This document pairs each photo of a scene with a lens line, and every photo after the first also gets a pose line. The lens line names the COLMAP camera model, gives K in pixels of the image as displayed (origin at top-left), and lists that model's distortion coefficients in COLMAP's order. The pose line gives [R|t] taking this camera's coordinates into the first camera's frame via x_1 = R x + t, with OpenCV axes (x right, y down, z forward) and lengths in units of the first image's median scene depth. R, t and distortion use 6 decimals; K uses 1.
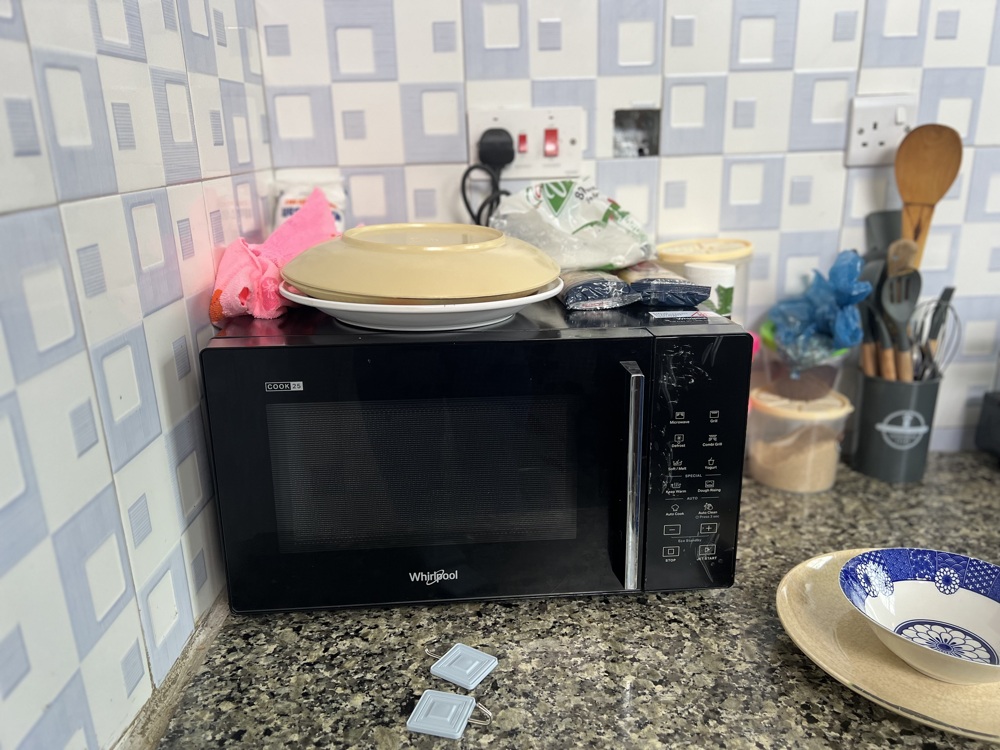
lens RADIAL K [[757.4, 0, 500.0], [0, 757.4, 375.0], [0, 0, 1]] dist [0.053368, -0.050685]
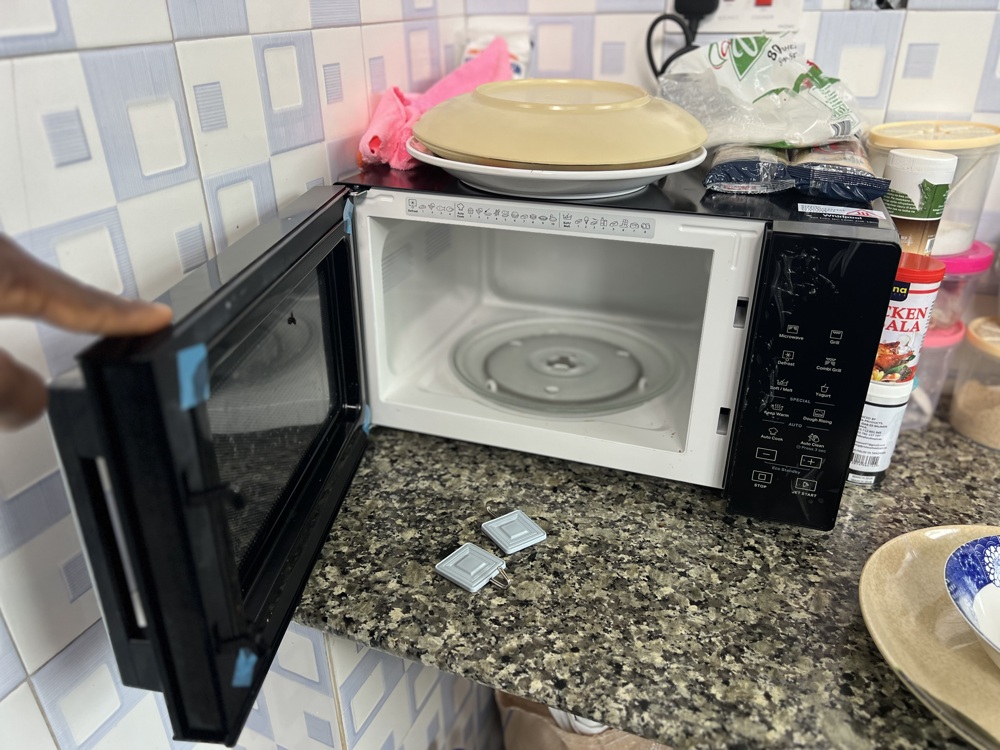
lens RADIAL K [[750.4, 0, 503.4], [0, 750.4, 372.2], [0, 0, 1]] dist [0.072060, -0.086420]
pose [[0.916793, 0.189848, -0.351353, 0.244417], [-0.128556, 0.973247, 0.190432, -0.020385], [0.378106, -0.129418, 0.916672, 0.083391]]
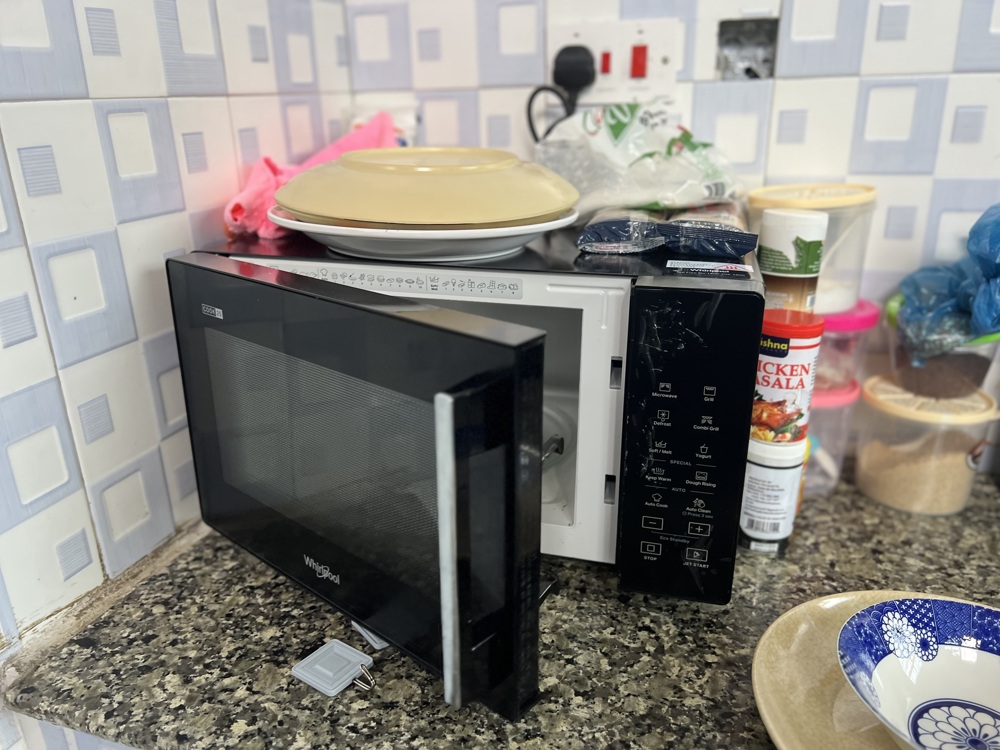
lens RADIAL K [[755.9, 0, 500.0], [0, 755.9, 375.0], [0, 0, 1]] dist [0.053442, -0.062289]
pose [[0.940578, 0.119588, -0.317823, 0.322993], [-0.101716, 0.992182, 0.072308, -0.000656], [0.323985, -0.035684, 0.945389, 0.169503]]
